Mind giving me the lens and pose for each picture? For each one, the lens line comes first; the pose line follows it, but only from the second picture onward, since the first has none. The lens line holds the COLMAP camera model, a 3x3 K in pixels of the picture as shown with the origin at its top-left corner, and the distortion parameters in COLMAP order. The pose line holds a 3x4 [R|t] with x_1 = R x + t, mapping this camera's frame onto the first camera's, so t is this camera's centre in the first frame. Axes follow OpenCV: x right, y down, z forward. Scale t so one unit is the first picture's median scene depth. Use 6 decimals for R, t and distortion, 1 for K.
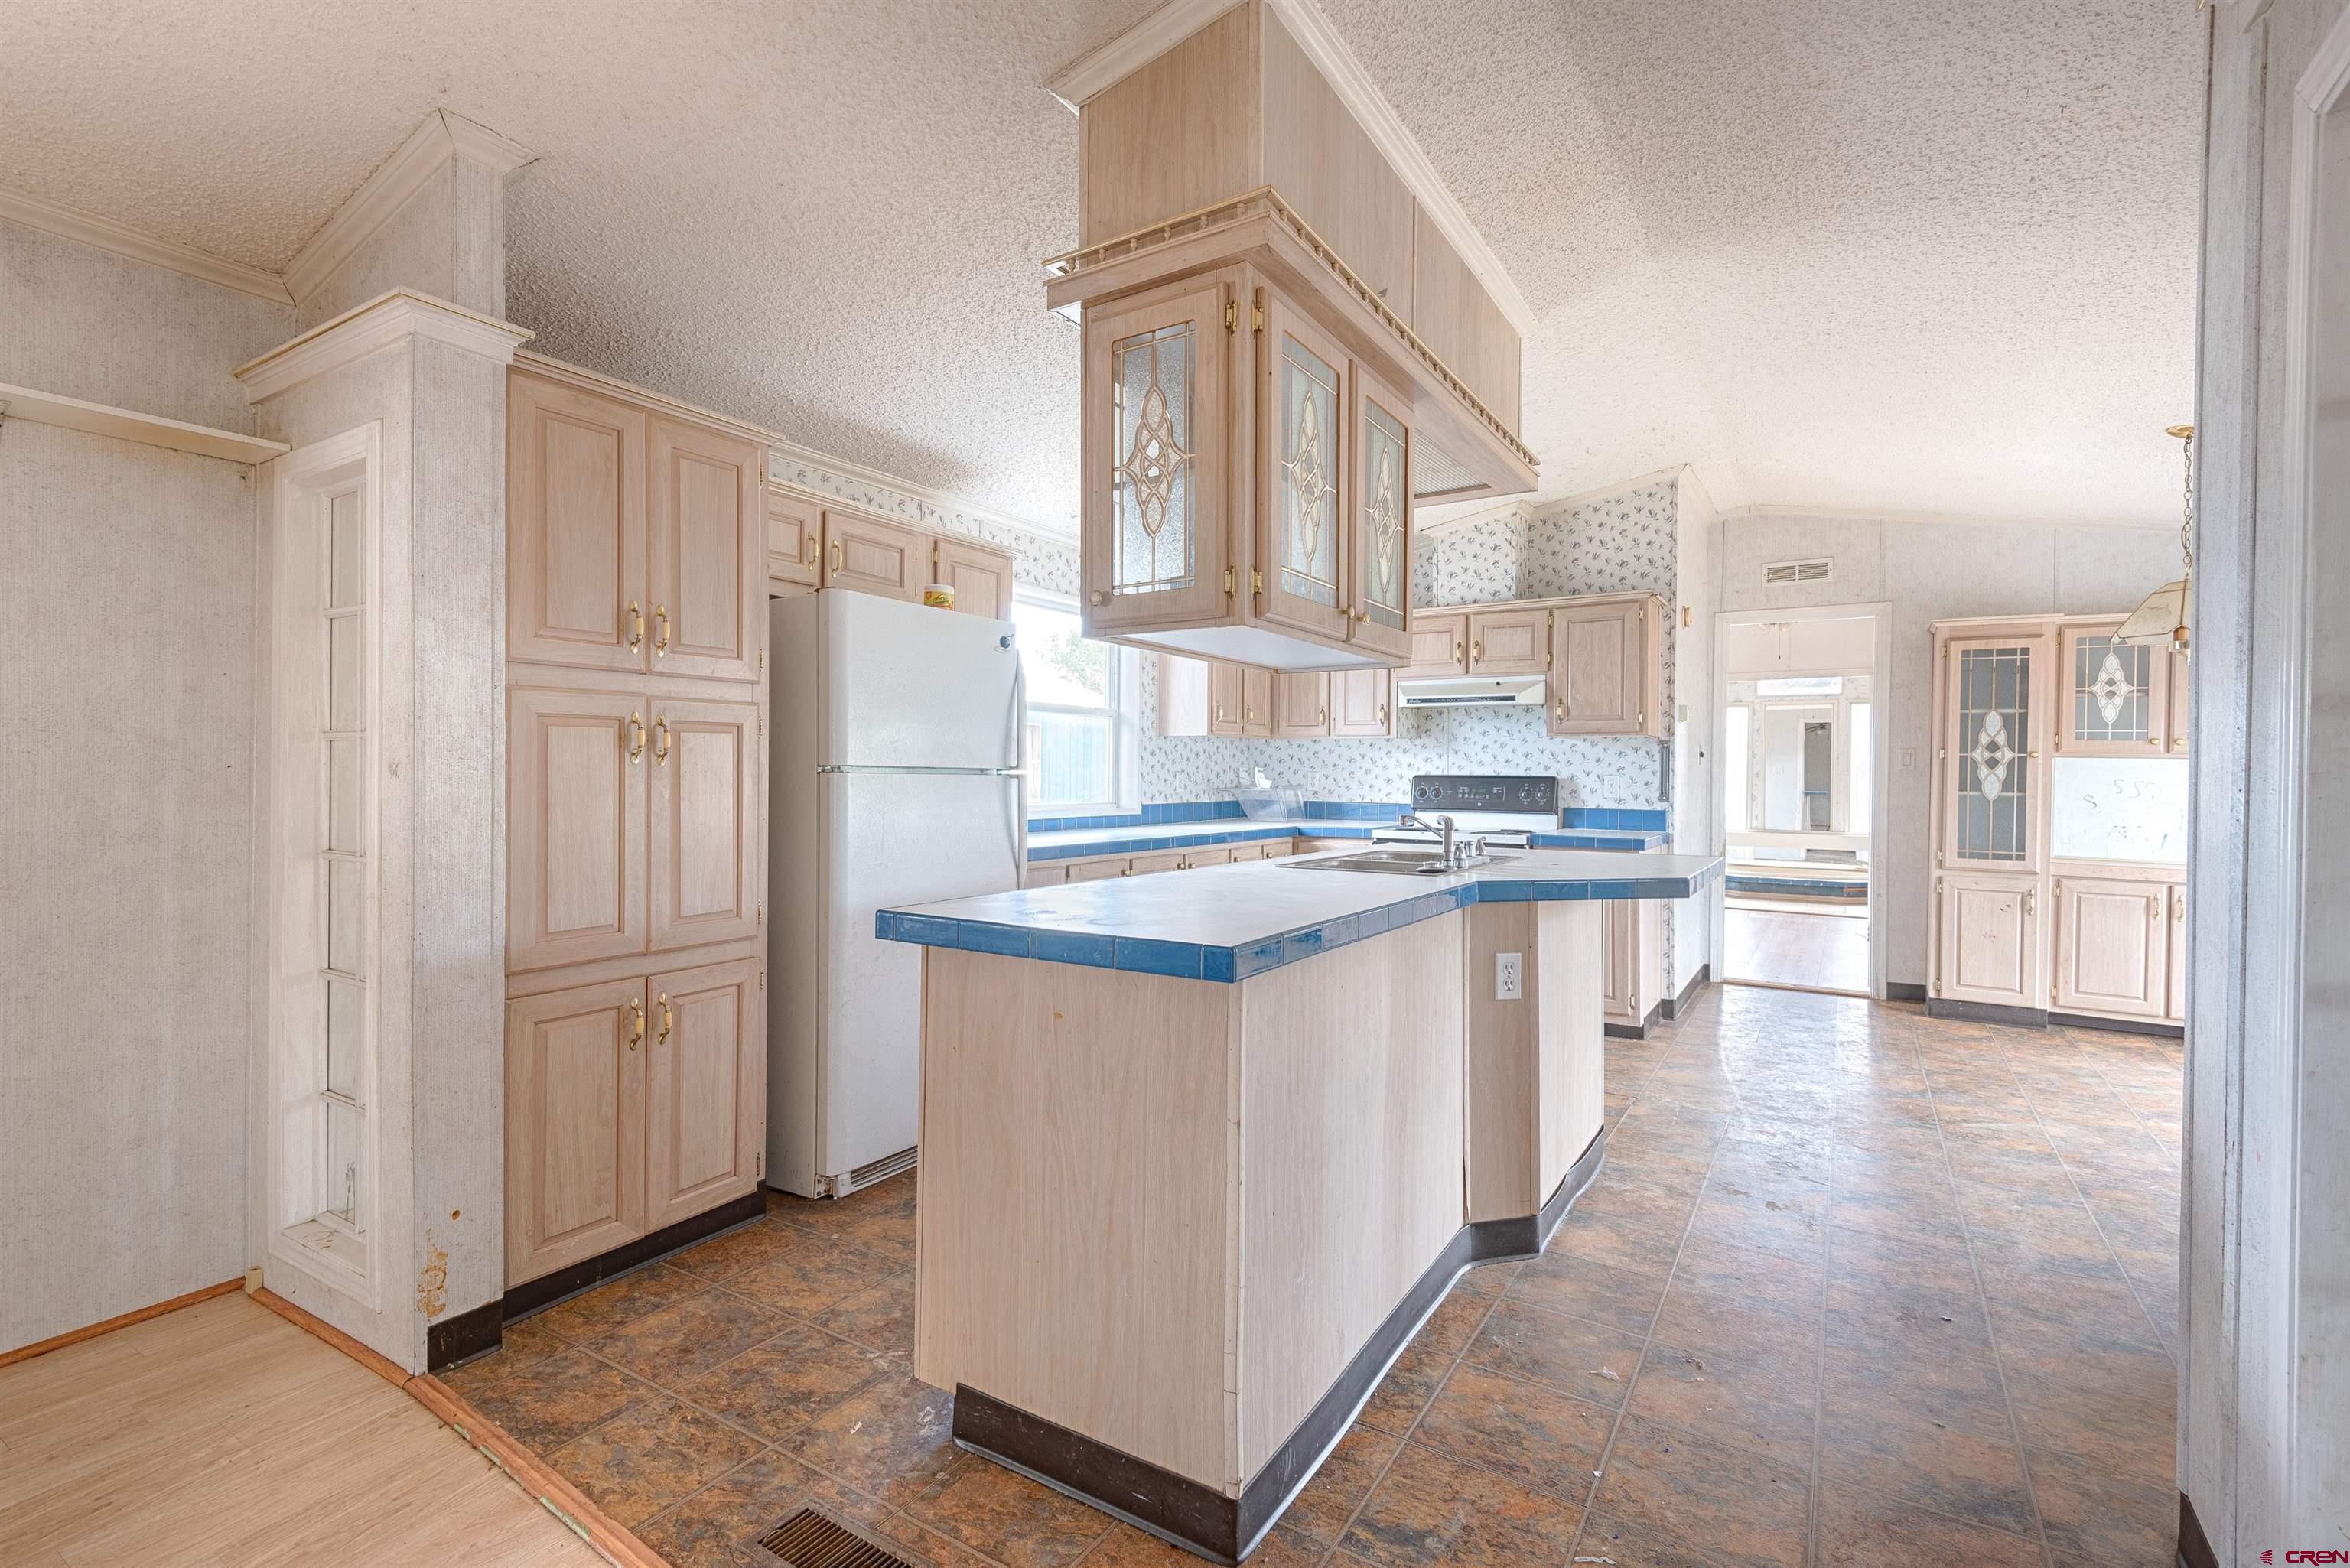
lens RADIAL K [[1053.7, 0, 1175.7], [0, 1053.7, 769.3], [0, 0, 1]] dist [0.027137, -0.013288]
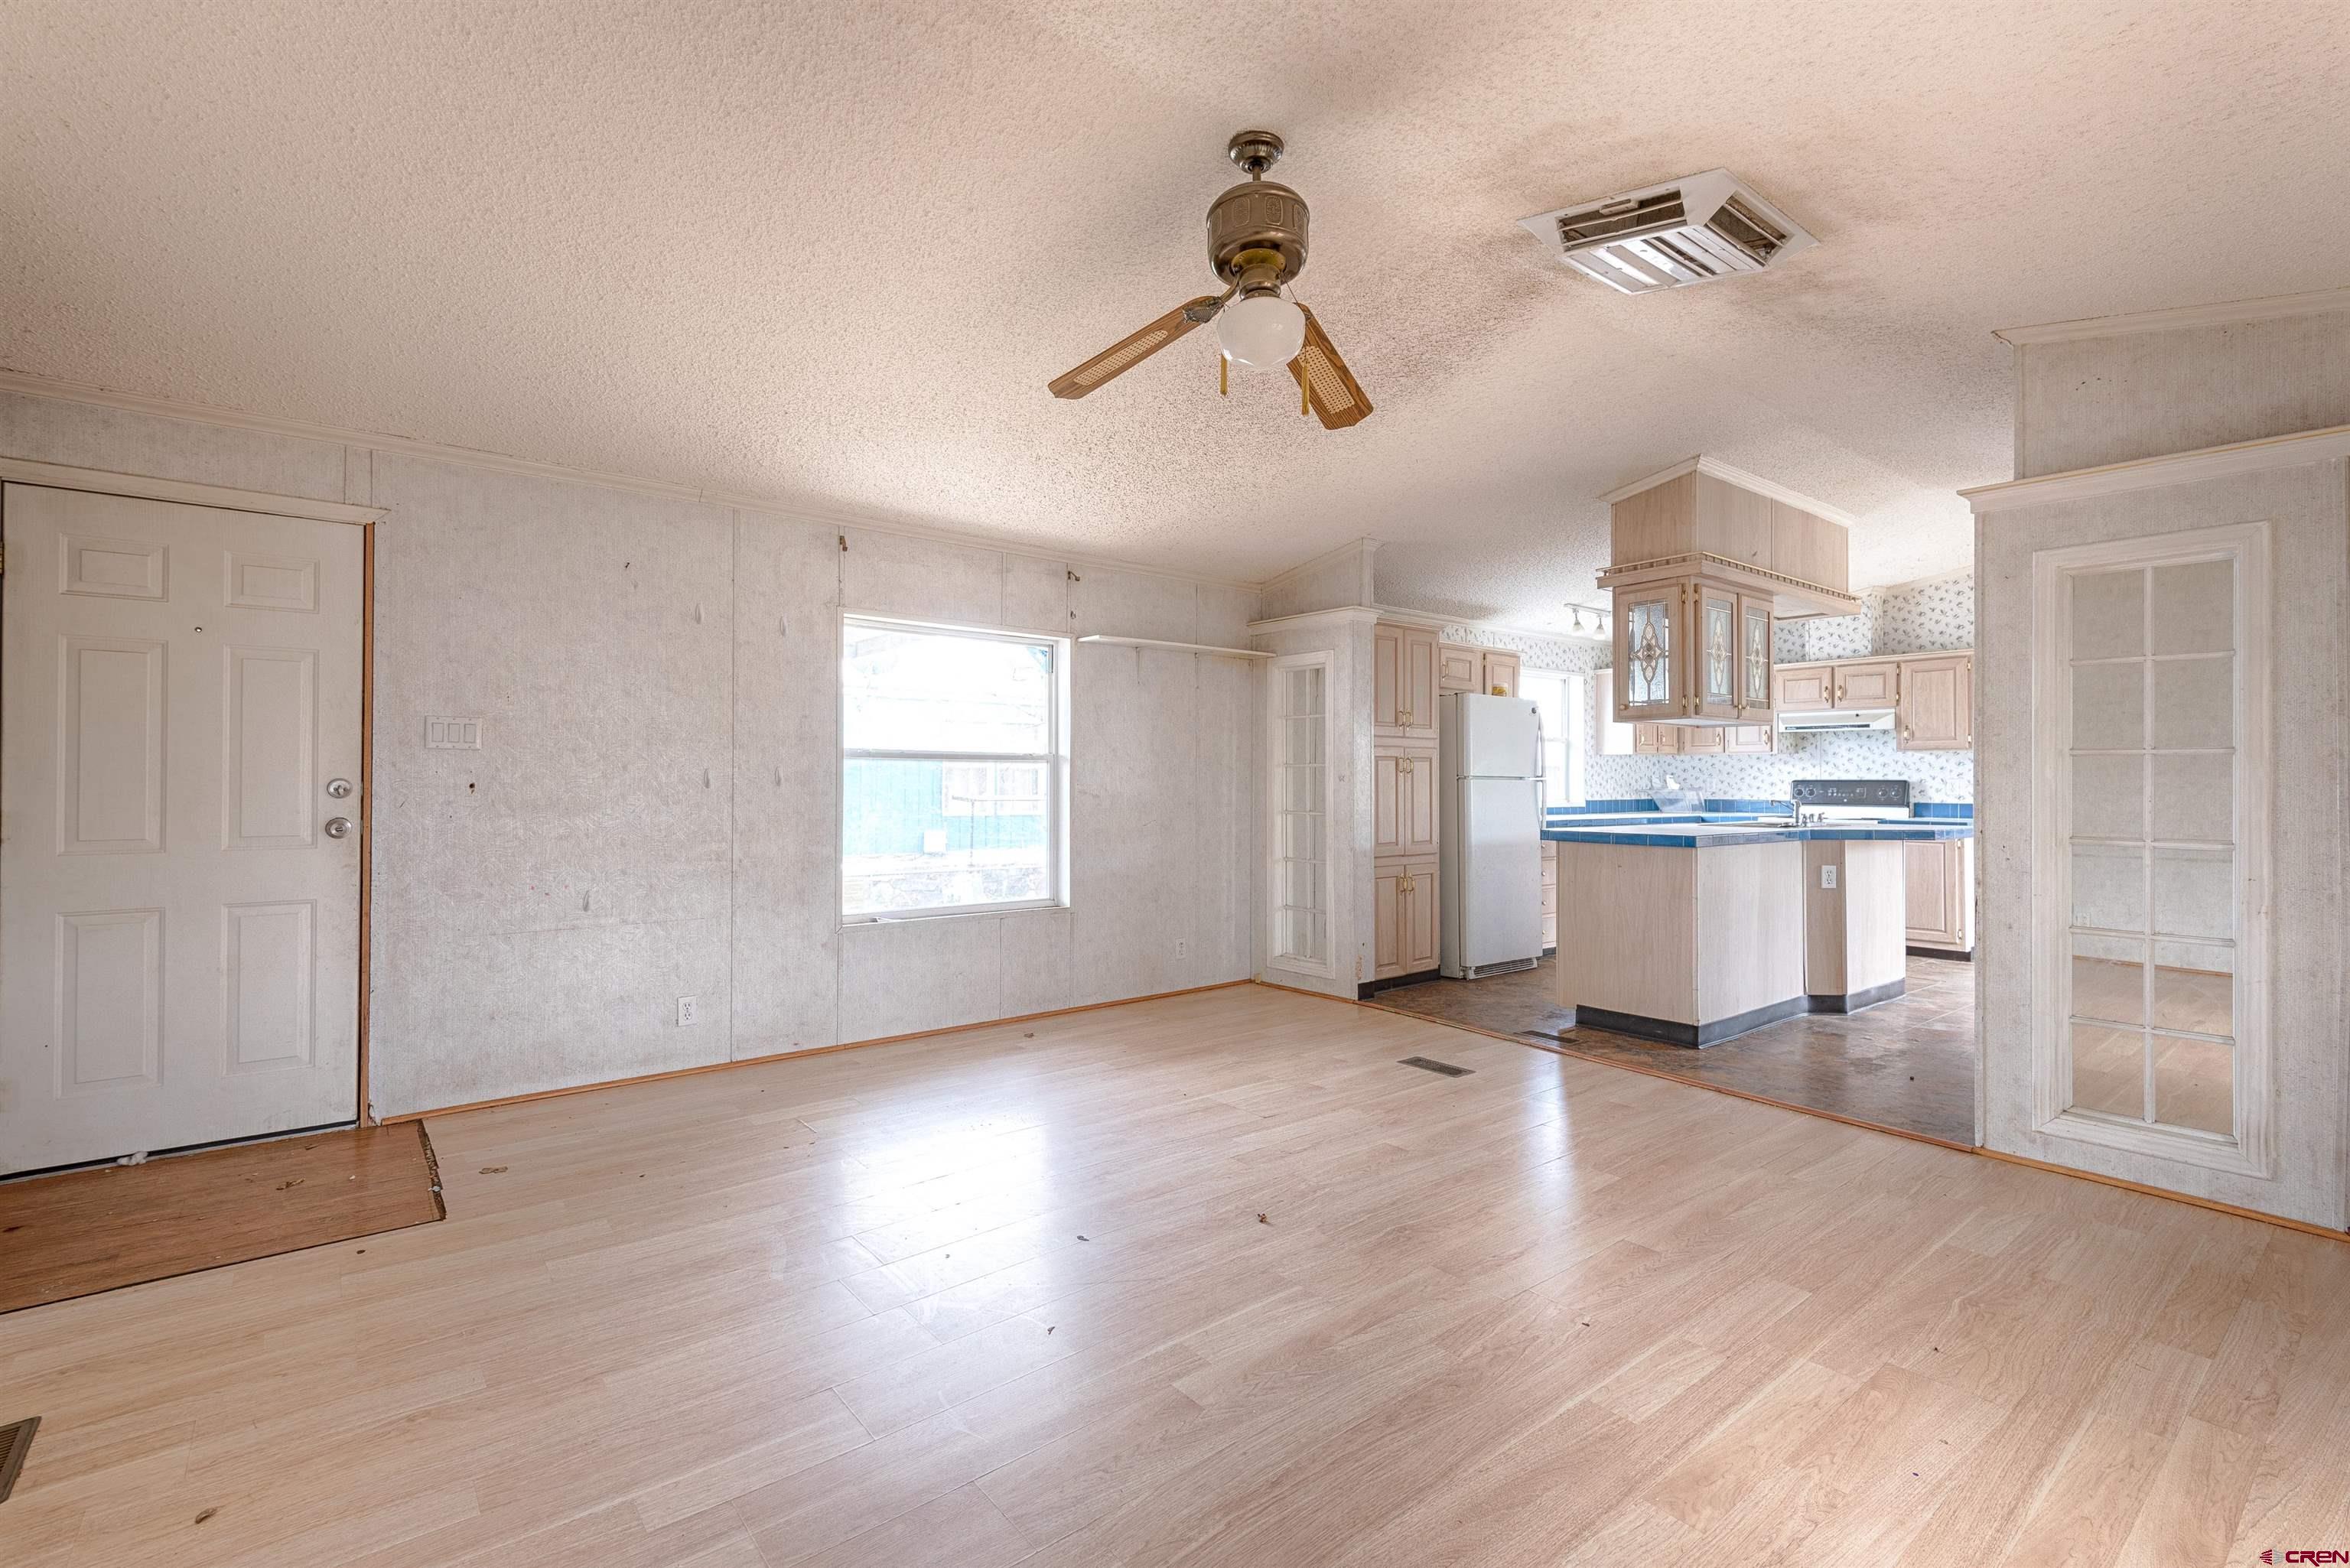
lens RADIAL K [[1053.7, 0, 1175.3], [0, 1053.7, 770.7], [0, 0, 1]] dist [0.027137, -0.013288]
pose [[0.946864, -0.009253, -0.321500, -0.108034], [0.006673, 0.999936, -0.009125, 0.000861], [0.321564, 0.006495, 0.946866, -0.669163]]
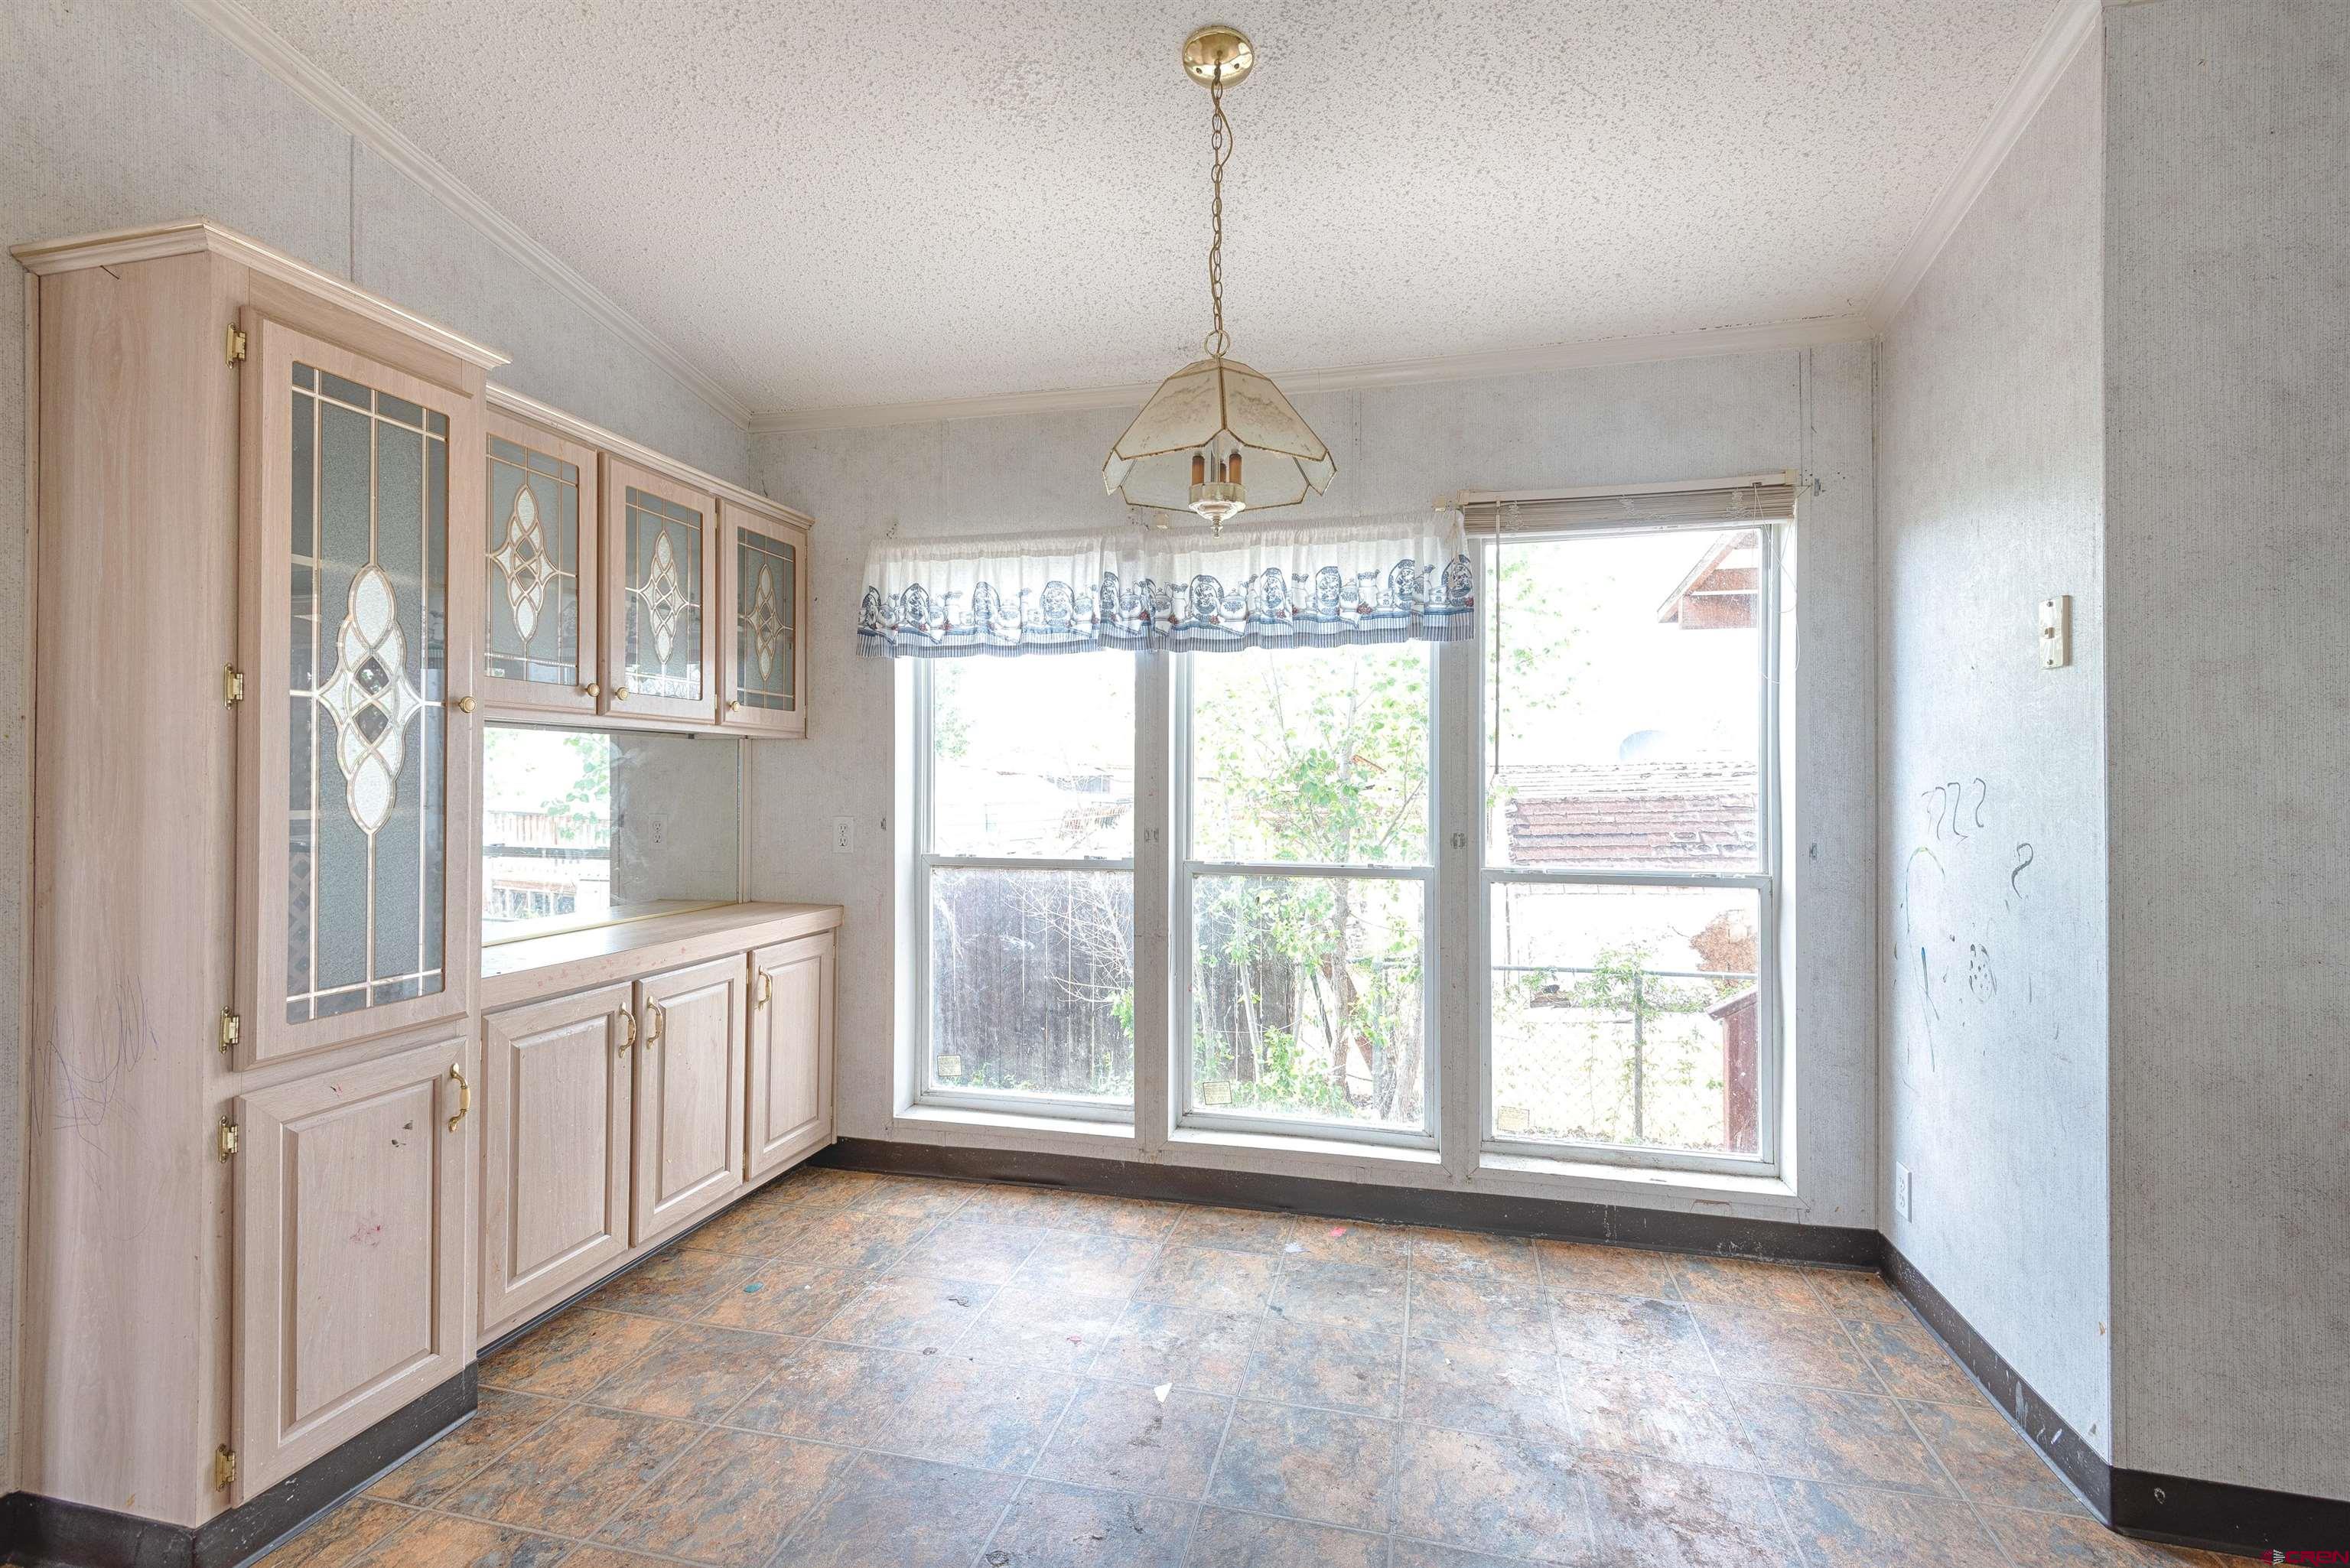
lens RADIAL K [[1053.7, 0, 1172.0], [0, 1053.7, 776.6], [0, 0, 1]] dist [0.027137, -0.013288]
pose [[-0.318900, -0.012075, 0.947711, 0.357563], [-0.001769, 0.999925, 0.012145, 0.006592], [-0.947787, 0.002197, -0.318897, 0.856713]]
